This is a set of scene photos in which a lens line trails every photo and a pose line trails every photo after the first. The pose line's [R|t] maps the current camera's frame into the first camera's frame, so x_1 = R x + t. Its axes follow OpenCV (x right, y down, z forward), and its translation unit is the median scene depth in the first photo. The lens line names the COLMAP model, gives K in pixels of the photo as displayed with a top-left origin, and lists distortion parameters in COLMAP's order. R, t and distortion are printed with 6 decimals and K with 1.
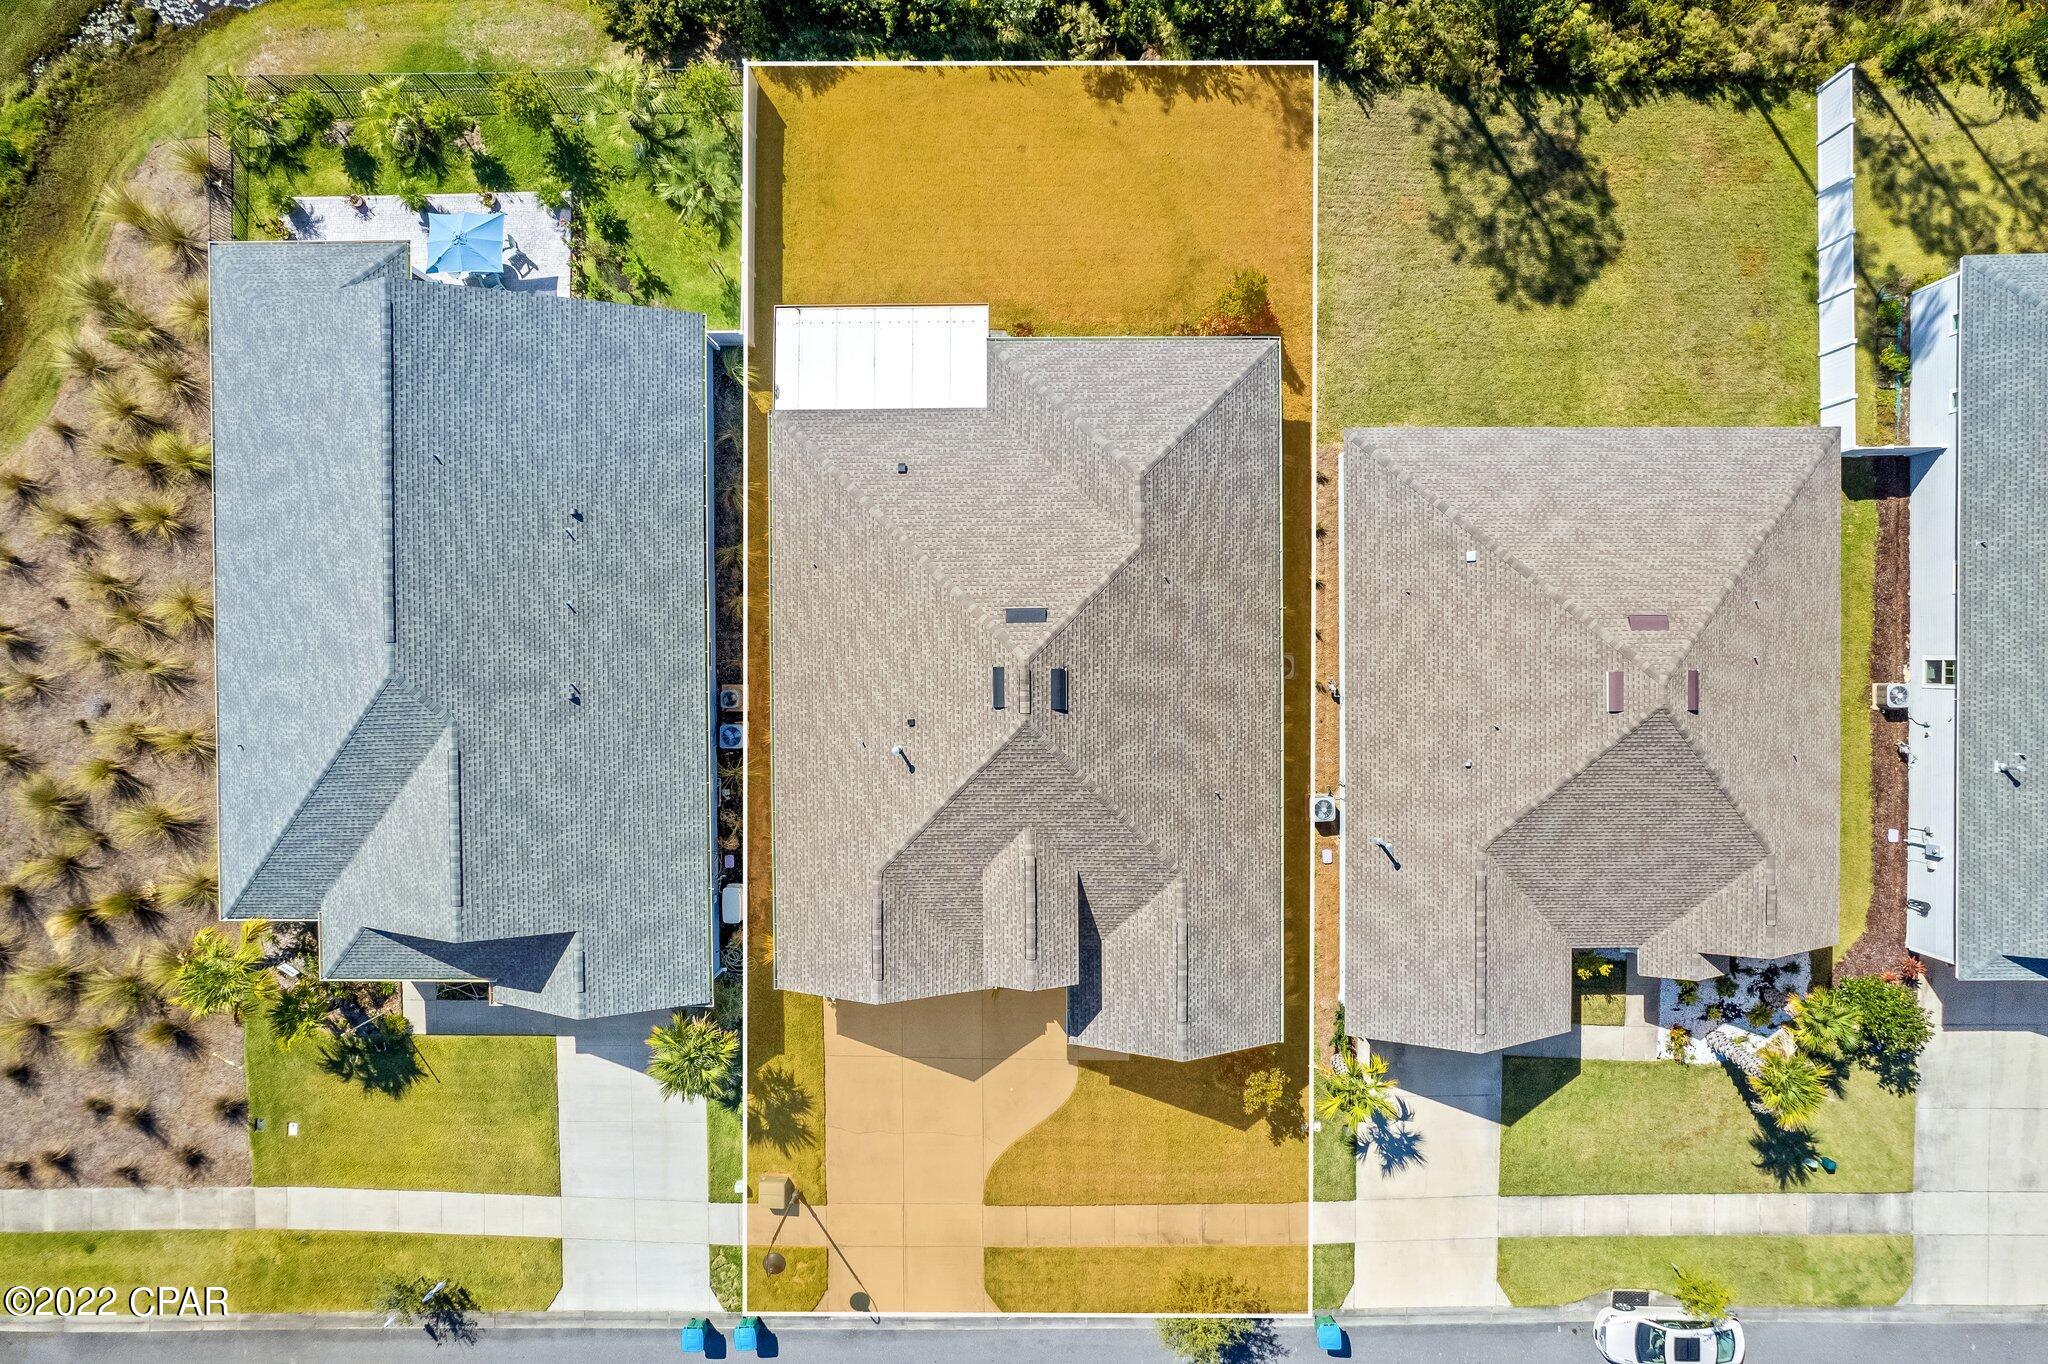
lens RADIAL K [[1277.3, 0, 1024.0], [0, 1277.3, 682.0], [0, 0, 1]] dist [-0.050125, -0.000077]
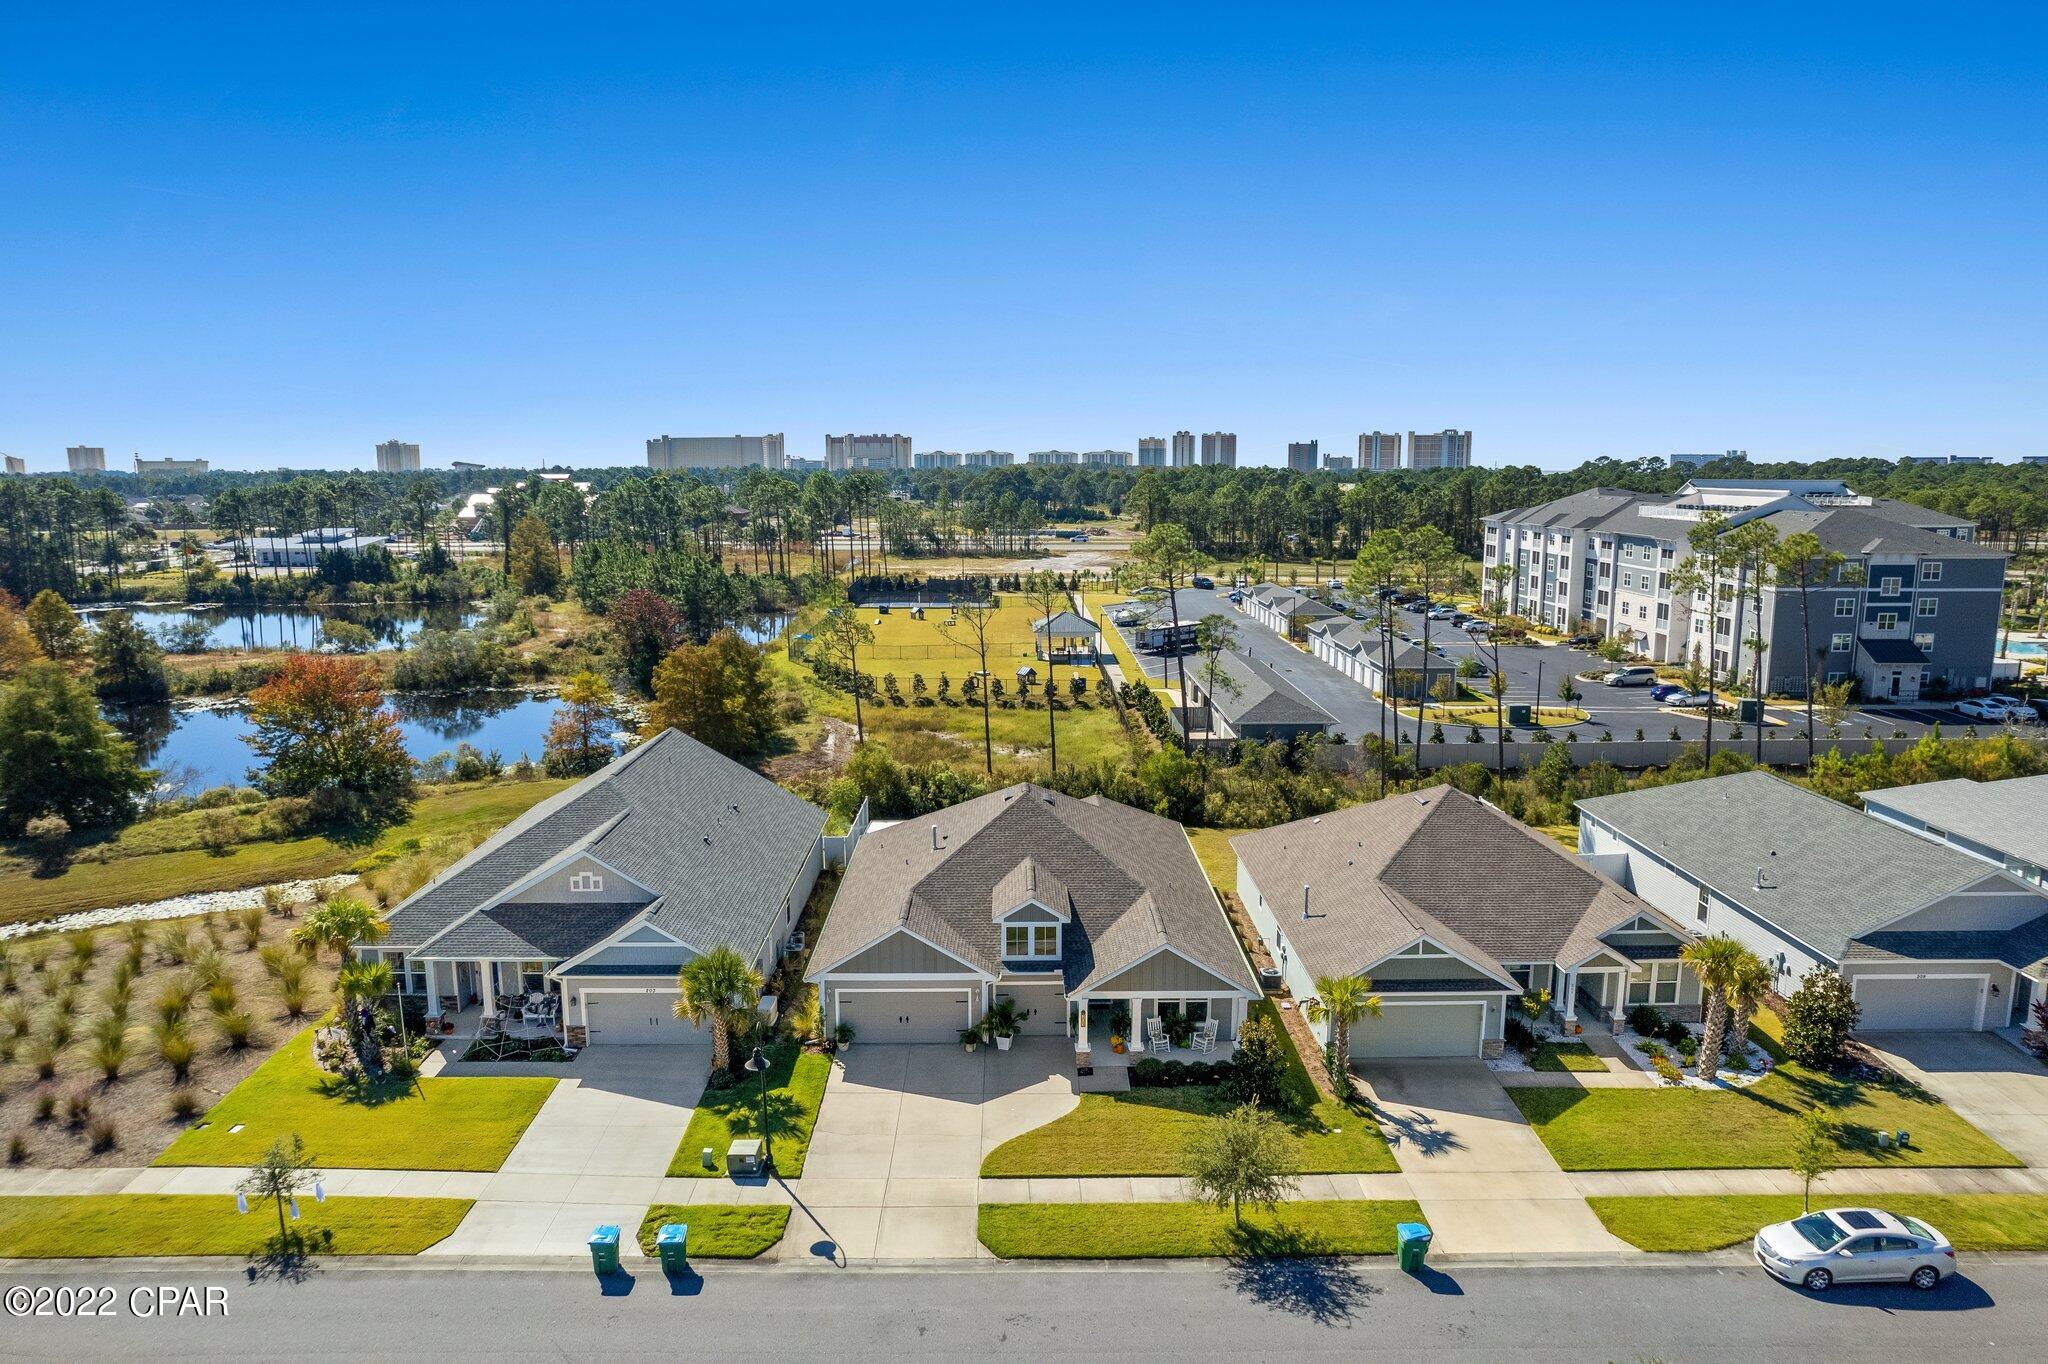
lens RADIAL K [[1277.3, 0, 1024.0], [0, 1277.3, 682.0], [0, 0, 1]] dist [-0.050125, -0.000077]
pose [[0.999976, 0.004665, 0.005074, -0.007741], [0.004285, 0.155904, -0.987763, 1.225311], [-0.005399, 0.987761, 0.155880, 0.525739]]
